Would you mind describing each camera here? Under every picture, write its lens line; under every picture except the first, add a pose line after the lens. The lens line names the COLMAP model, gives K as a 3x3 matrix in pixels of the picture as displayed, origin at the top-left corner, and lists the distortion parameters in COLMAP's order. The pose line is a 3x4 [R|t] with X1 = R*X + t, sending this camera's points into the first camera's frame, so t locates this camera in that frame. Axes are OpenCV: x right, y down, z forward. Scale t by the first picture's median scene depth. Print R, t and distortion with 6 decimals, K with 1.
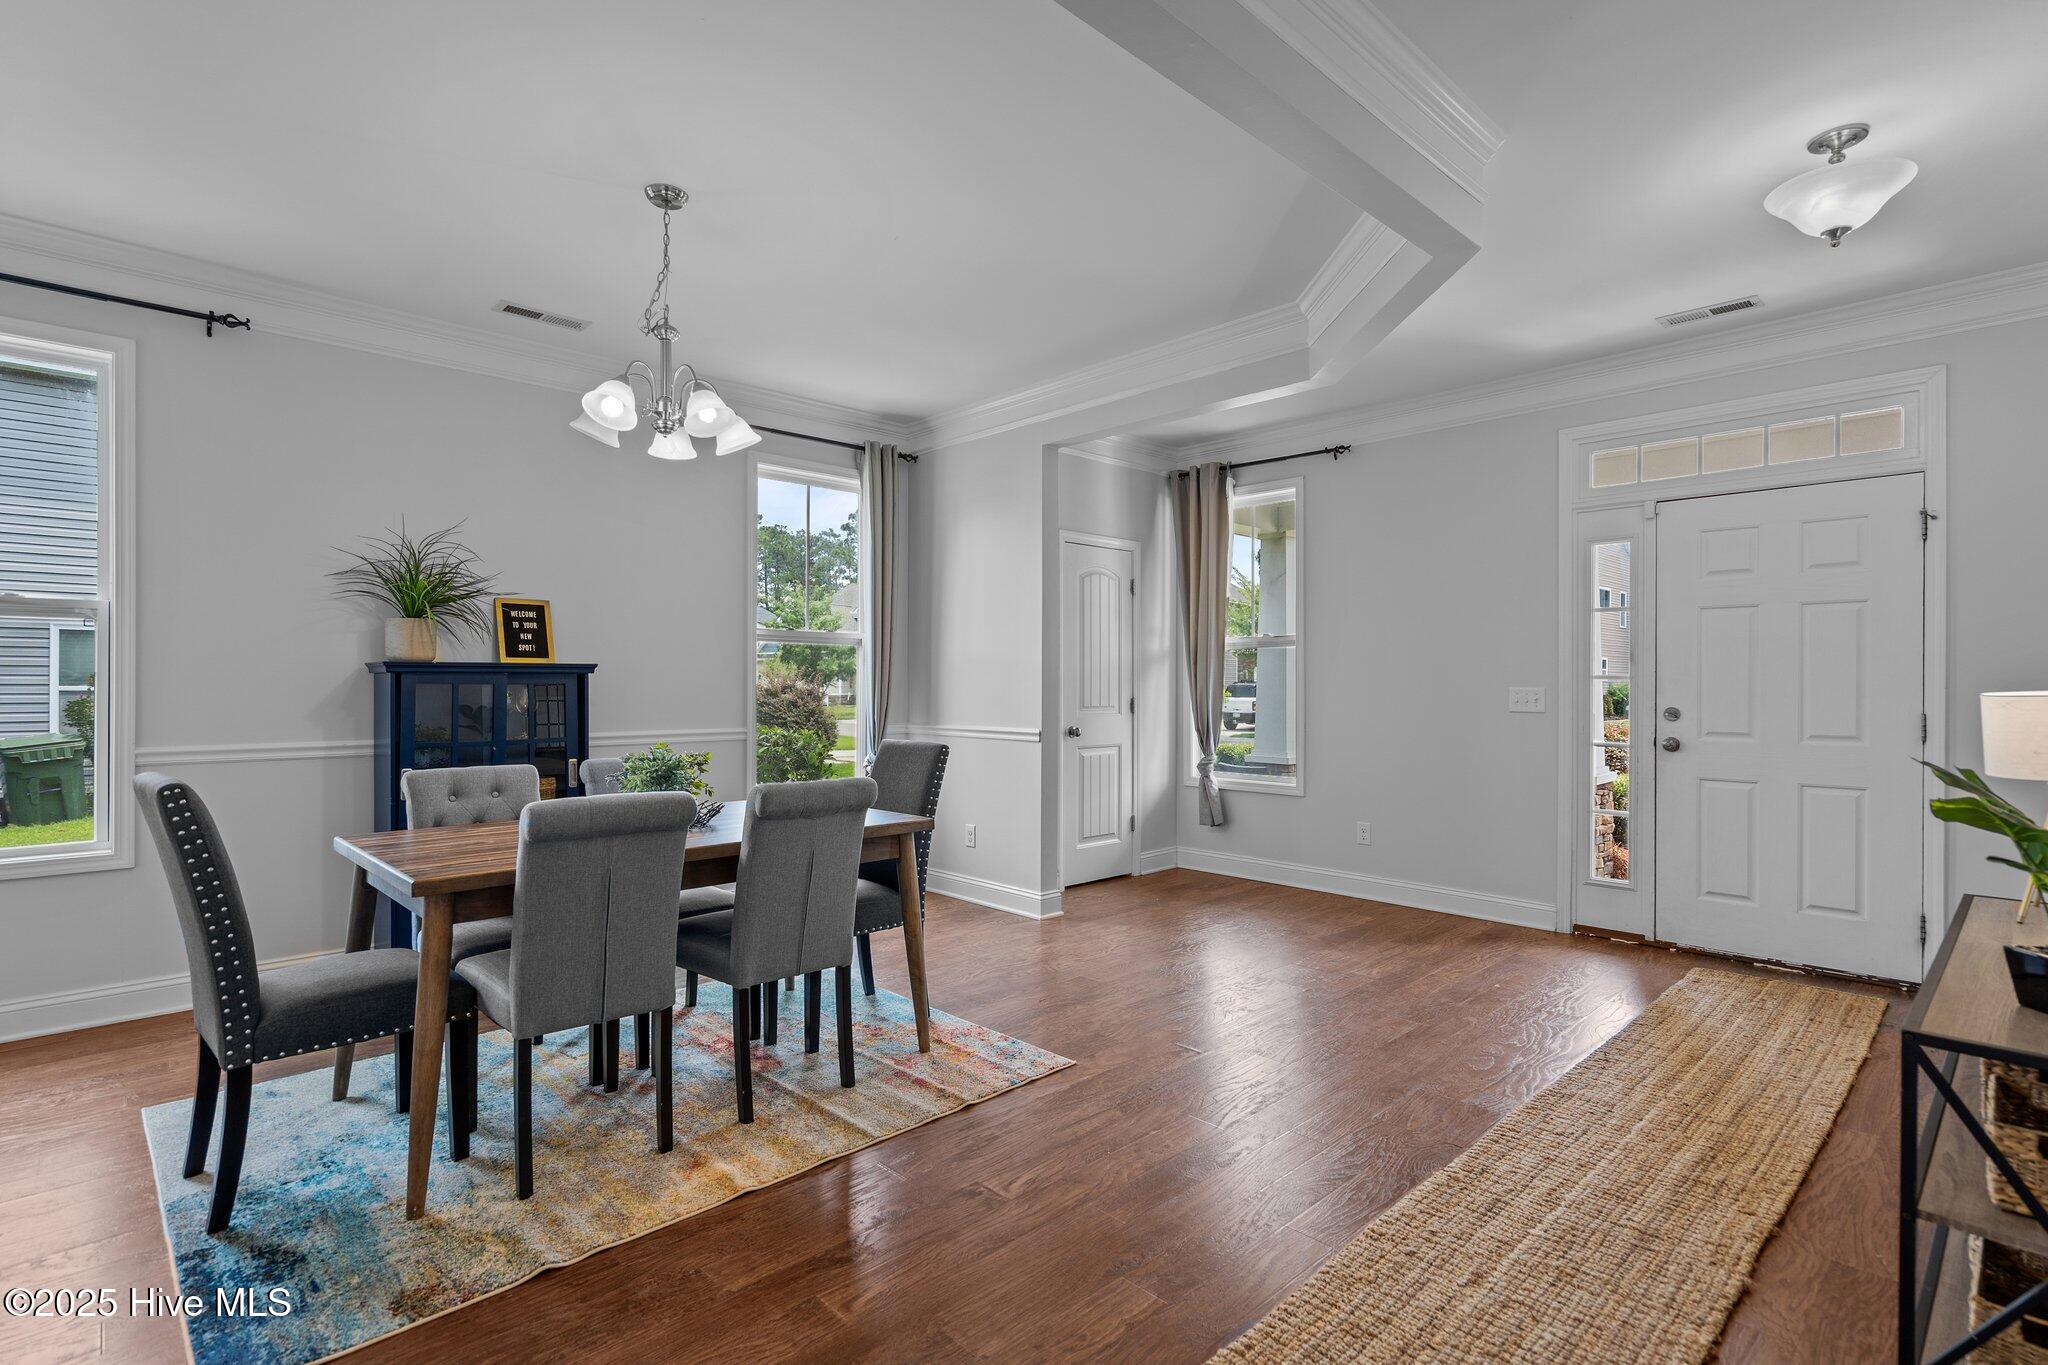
lens RADIAL K [[1003.9, 0, 1024.8], [0, 1003.9, 680.7], [0, 0, 1]] dist [0.002990, 0.000353]
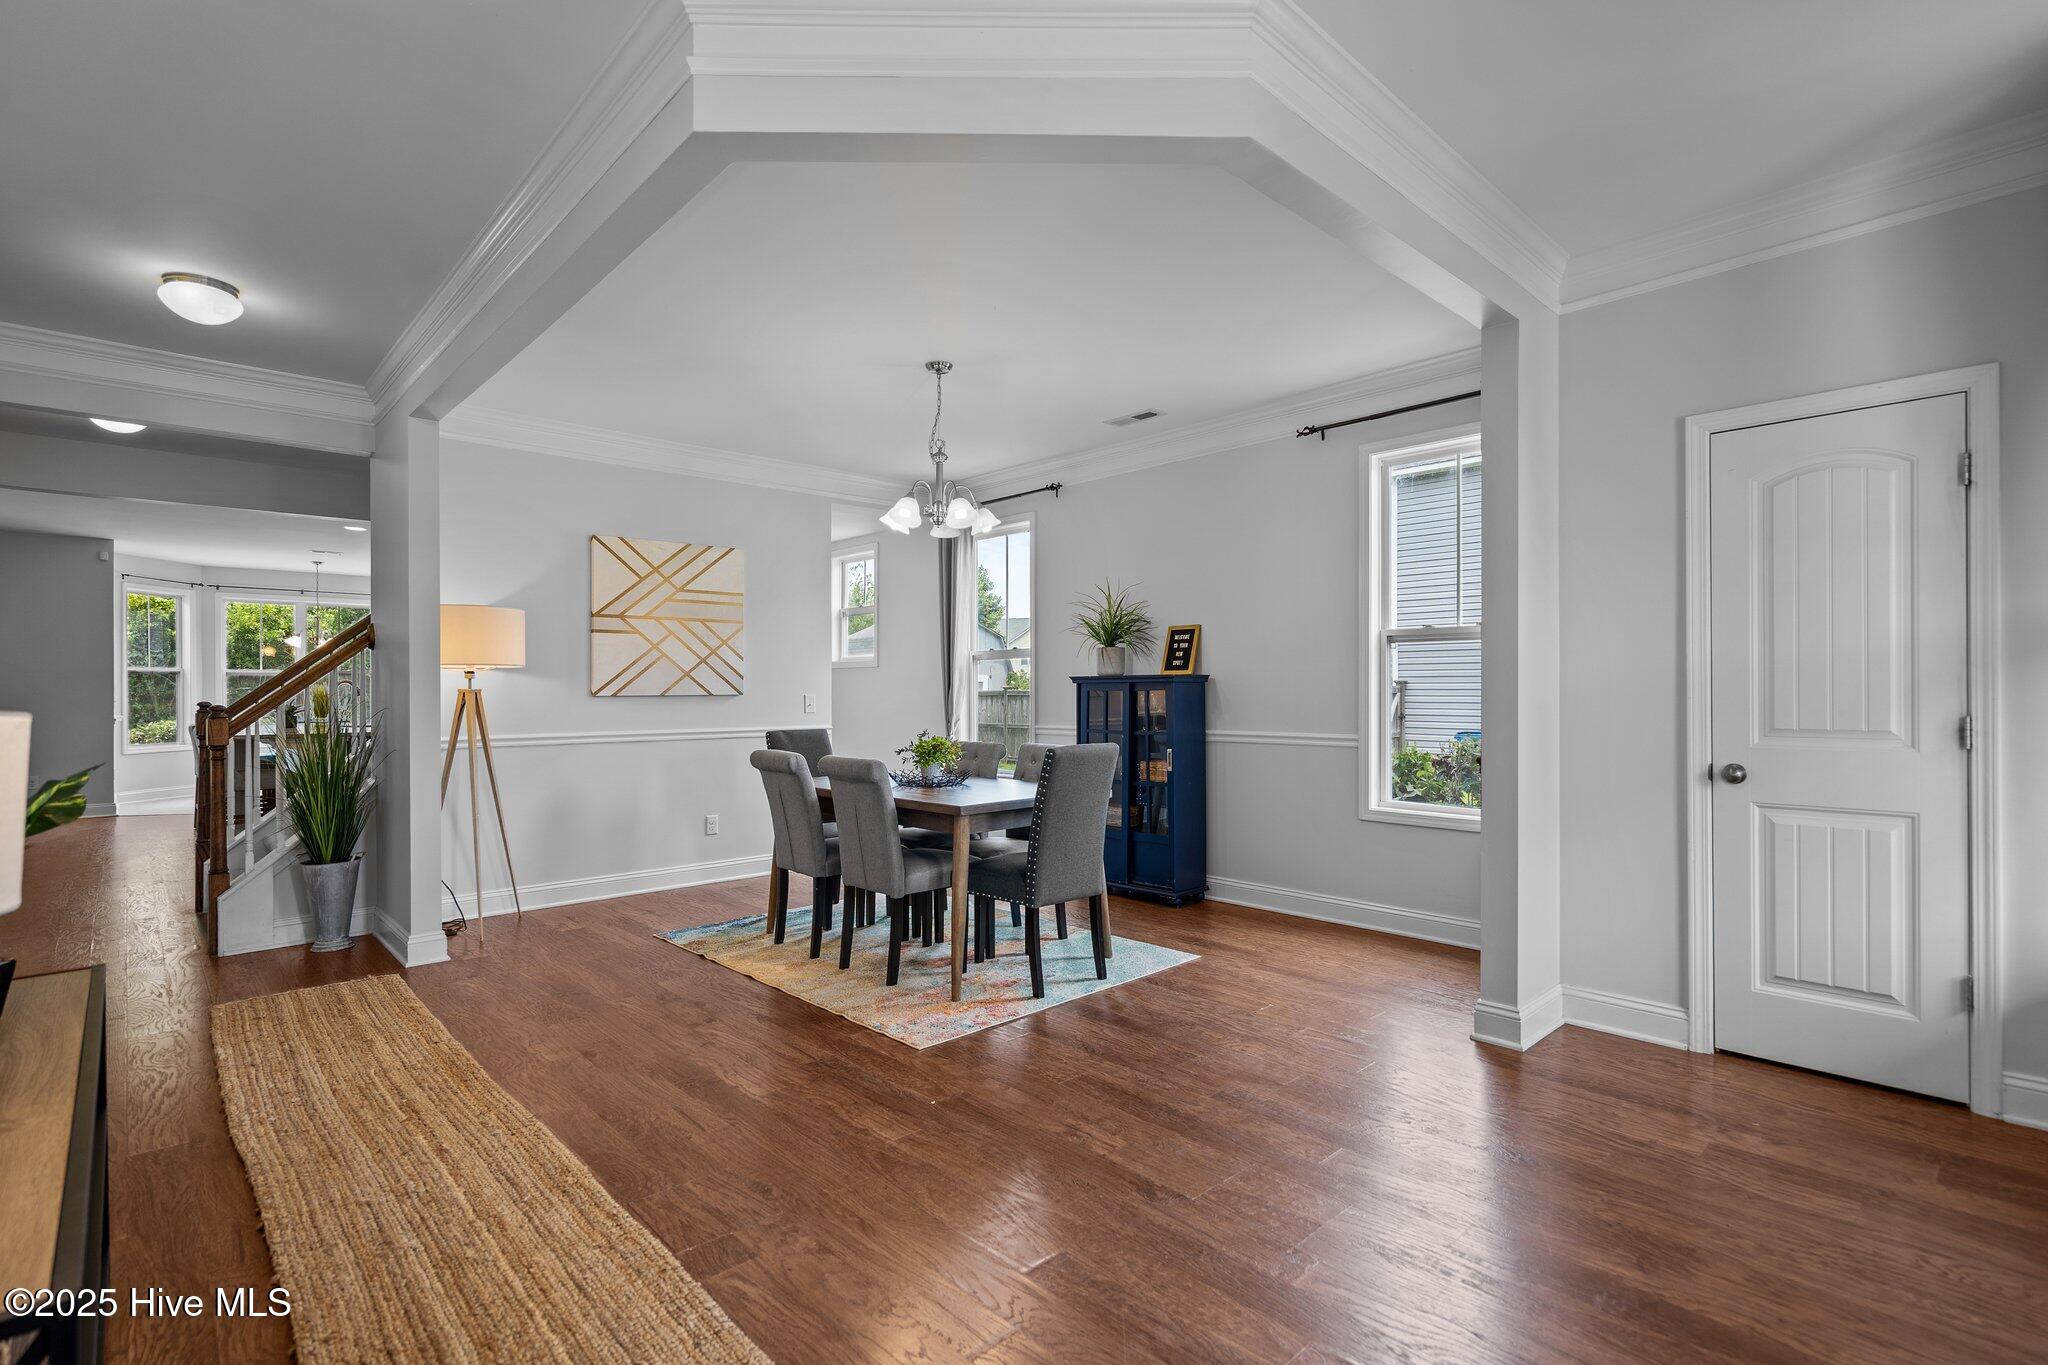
lens RADIAL K [[936.1, 0, 979.4], [0, 936.1, 704.2], [0, 0, 1]] dist [0.002570, 0.000164]
pose [[-0.019553, 0.009858, -0.999760, 0.724710], [0.003563, 0.999946, 0.009790, 0.007990], [0.999802, -0.003371, -0.019587, 0.765709]]
